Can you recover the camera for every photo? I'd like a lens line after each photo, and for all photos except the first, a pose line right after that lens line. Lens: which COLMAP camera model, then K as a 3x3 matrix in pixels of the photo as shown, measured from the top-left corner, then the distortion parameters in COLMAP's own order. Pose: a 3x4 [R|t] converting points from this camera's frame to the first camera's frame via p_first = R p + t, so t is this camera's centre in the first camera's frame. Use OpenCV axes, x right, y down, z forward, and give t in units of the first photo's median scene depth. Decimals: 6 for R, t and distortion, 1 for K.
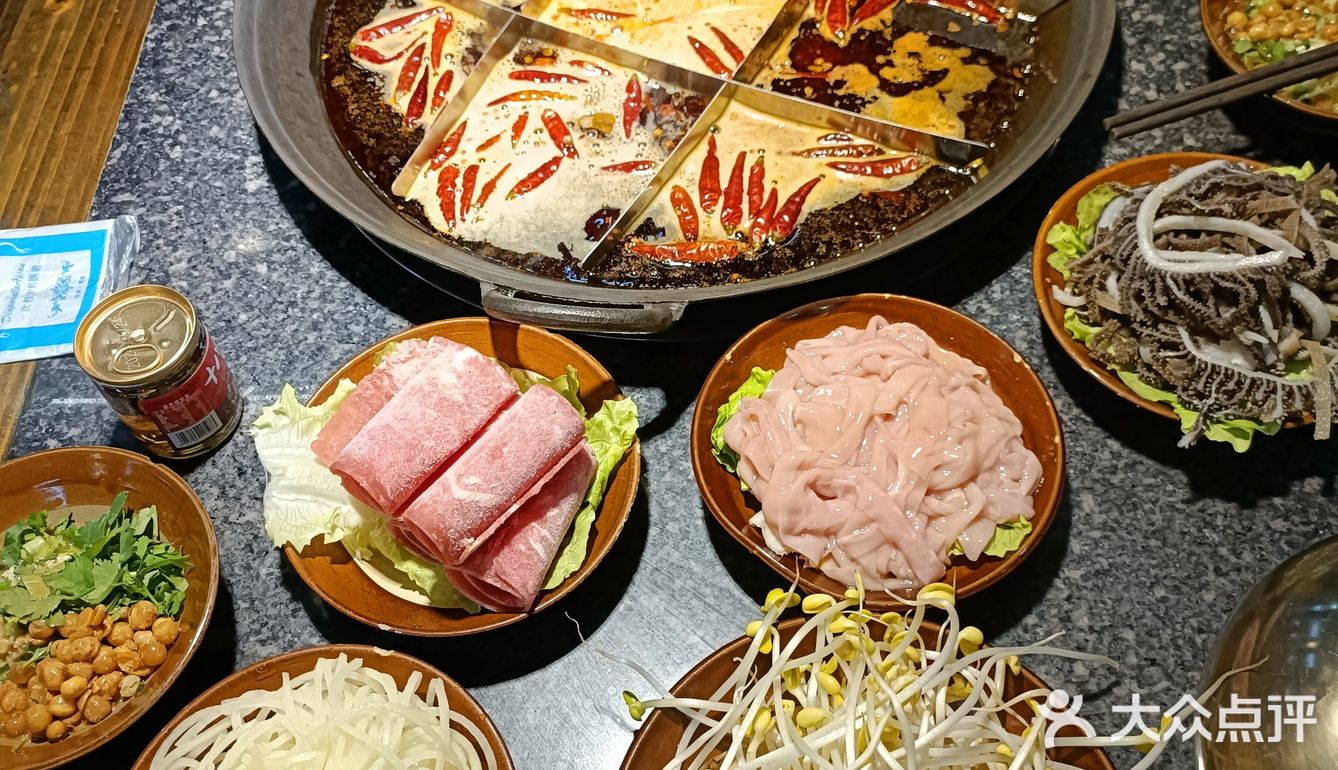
lens RADIAL K [[1307.7, 0, 669.5], [0, 1307.7, 386.0], [0, 0, 1]] dist [0.020670, 0.000000]
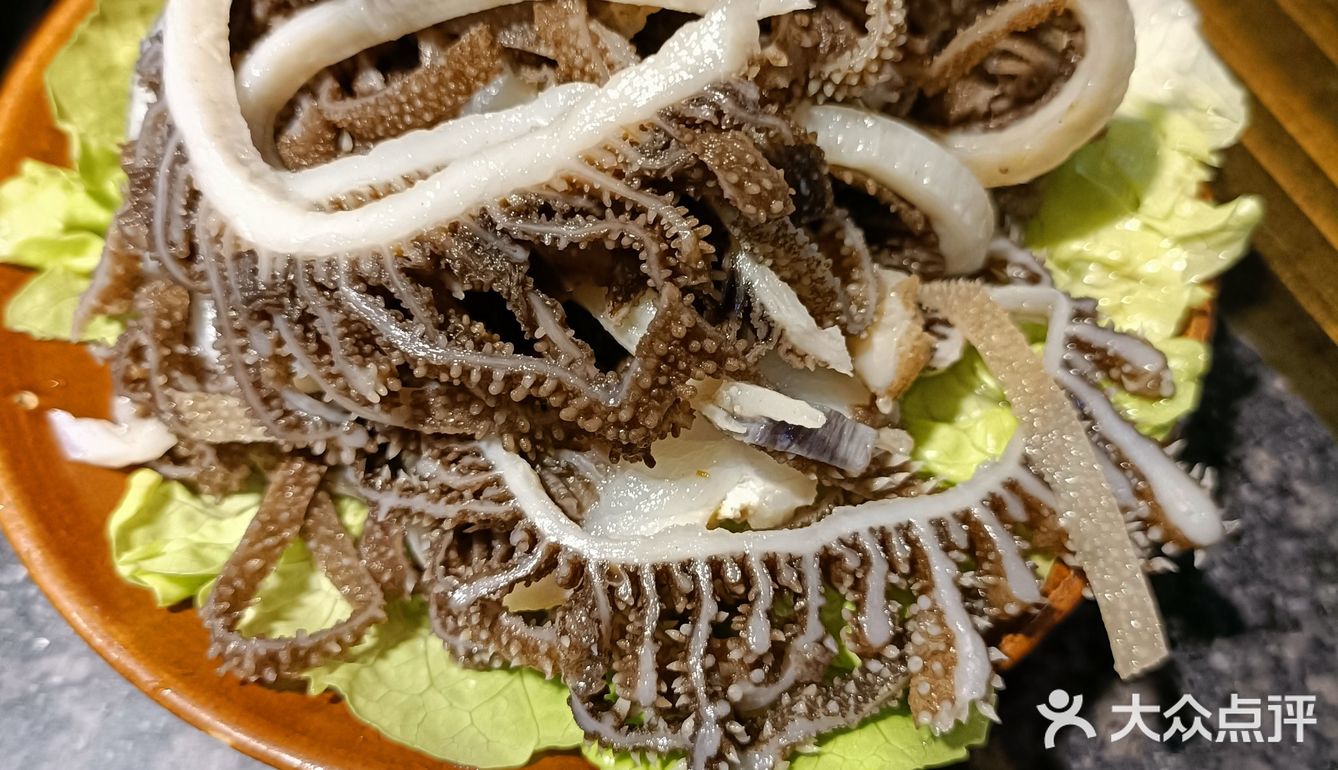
lens RADIAL K [[1307.7, 0, 670.1], [0, 1307.7, 384.2], [0, 0, 1]] dist [0.020670, 0.000000]
pose [[0.874649, -0.418543, 0.244563, 0.368417], [0.389400, 0.907106, 0.159771, -0.082075], [-0.288715, -0.044511, 0.956380, 0.768596]]
